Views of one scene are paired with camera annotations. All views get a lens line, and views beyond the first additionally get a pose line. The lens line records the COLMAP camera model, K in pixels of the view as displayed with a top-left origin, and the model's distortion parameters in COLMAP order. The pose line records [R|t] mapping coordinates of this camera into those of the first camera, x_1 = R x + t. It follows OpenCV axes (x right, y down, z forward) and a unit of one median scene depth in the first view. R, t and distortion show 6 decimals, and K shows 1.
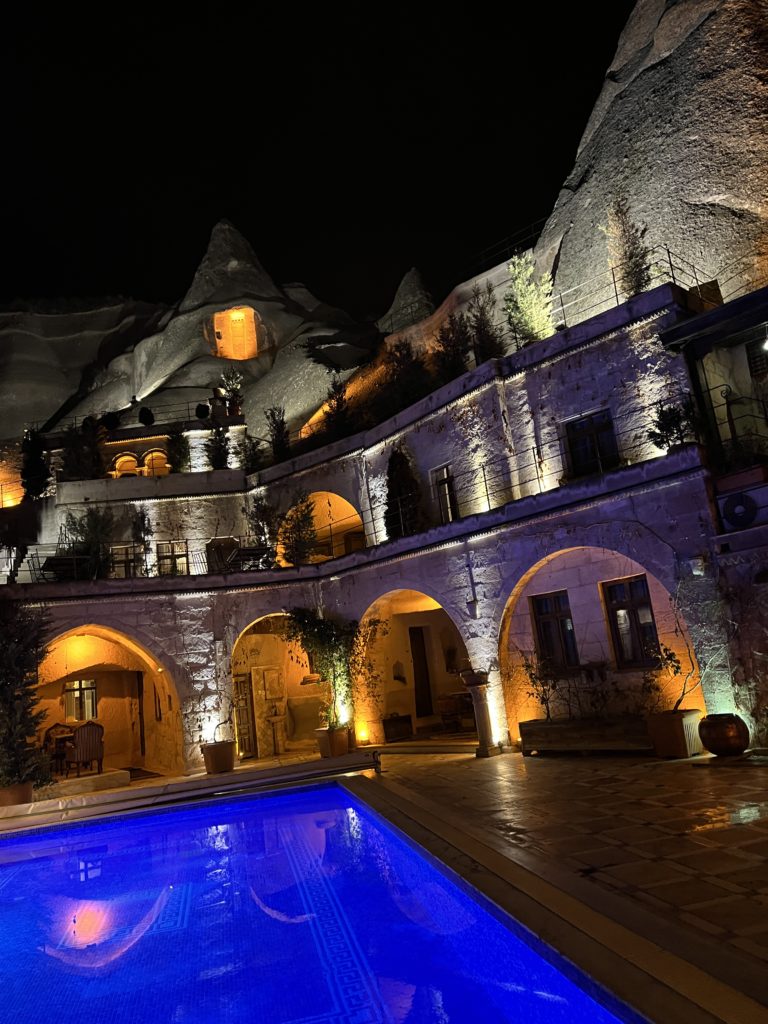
lens RADIAL K [[761.1, 0, 384.1], [0, 761.1, 512.2], [0, 0, 1]] dist [0.030496, -0.011222]
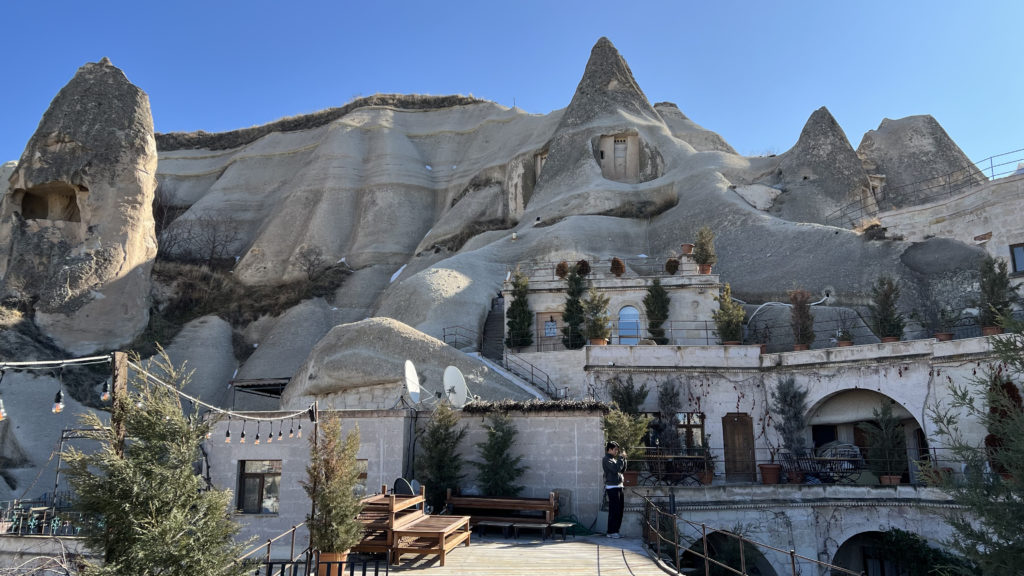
lens RADIAL K [[749.8, 0, 512.2], [0, 749.8, 287.6], [0, 0, 1]] dist [-0.000174, -0.000087]
pose [[0.984464, 0.090187, -0.150657, -0.383292], [-0.089567, 0.995921, 0.010914, -0.121925], [0.151027, 0.002750, 0.988526, -0.048733]]
